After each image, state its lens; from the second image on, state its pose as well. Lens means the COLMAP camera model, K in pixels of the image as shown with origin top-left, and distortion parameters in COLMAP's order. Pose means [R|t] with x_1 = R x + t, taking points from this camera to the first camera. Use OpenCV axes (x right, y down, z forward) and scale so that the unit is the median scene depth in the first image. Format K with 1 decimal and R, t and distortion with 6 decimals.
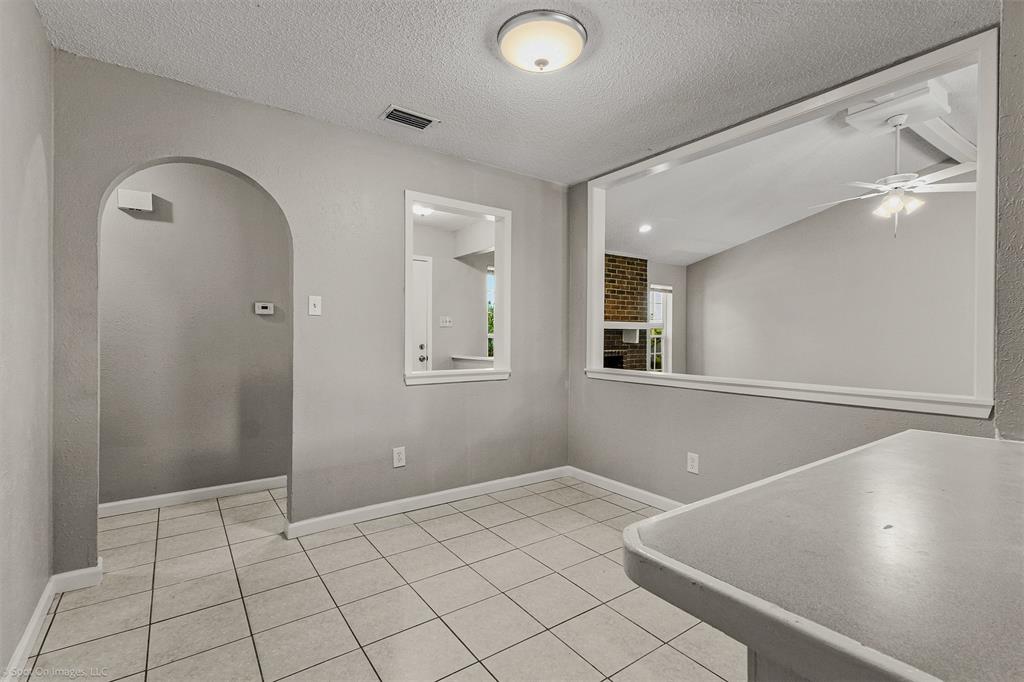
lens RADIAL K [[488.5, 0, 516.2], [0, 488.5, 339.4], [0, 0, 1]] dist [-0.000539, 0.000074]
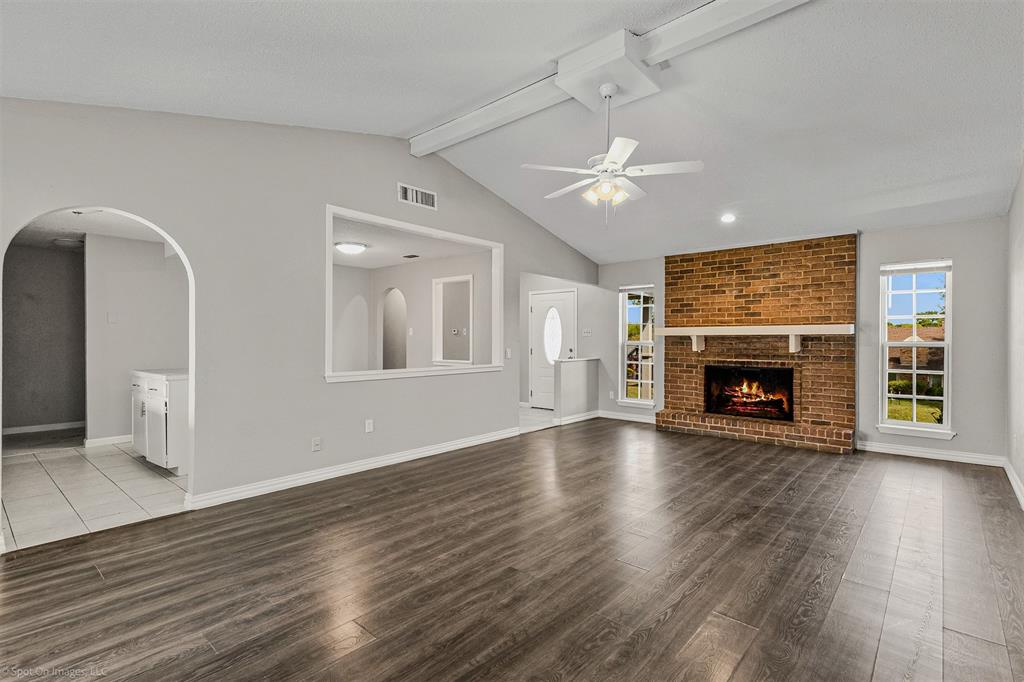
lens RADIAL K [[488.5, 0, 516.2], [0, 488.5, 339.4], [0, 0, 1]] dist [-0.000539, 0.000074]
pose [[0.201111, 0.002131, -0.979566, 0.907814], [0.001947, 0.999995, 0.002575, -0.015705], [0.979566, -0.002425, 0.201106, 0.413927]]
